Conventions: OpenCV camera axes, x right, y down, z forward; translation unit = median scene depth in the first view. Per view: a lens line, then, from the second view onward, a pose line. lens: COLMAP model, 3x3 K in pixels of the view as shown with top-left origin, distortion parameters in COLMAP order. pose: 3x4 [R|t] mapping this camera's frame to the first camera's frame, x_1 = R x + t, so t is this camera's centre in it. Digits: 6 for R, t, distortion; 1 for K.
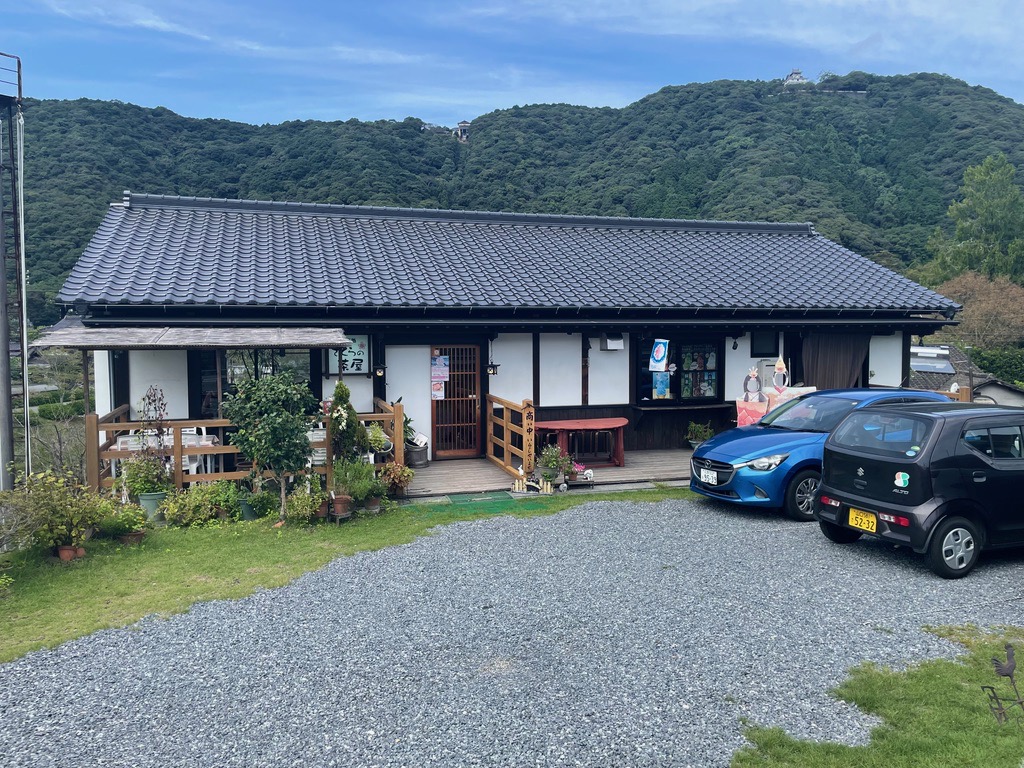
lens RADIAL K [[779.2, 0, 512.0], [0, 779.2, 384.0], [0, 0, 1]] dist [0.077923, -0.105374]
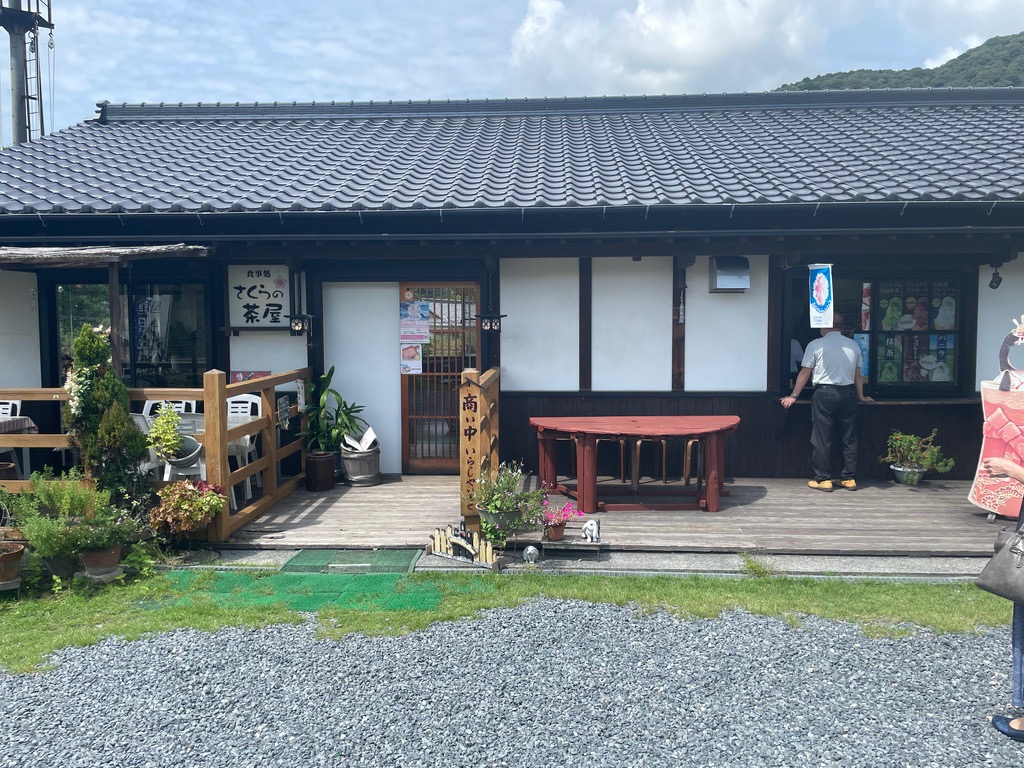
lens RADIAL K [[779.2, 0, 512.0], [0, 779.2, 384.0], [0, 0, 1]] dist [0.077923, -0.105374]
pose [[0.939512, 0.023979, -0.341676, 0.182295], [-0.021578, 0.999709, 0.010826, 0.019381], [0.341836, -0.002799, 0.939755, 0.456816]]
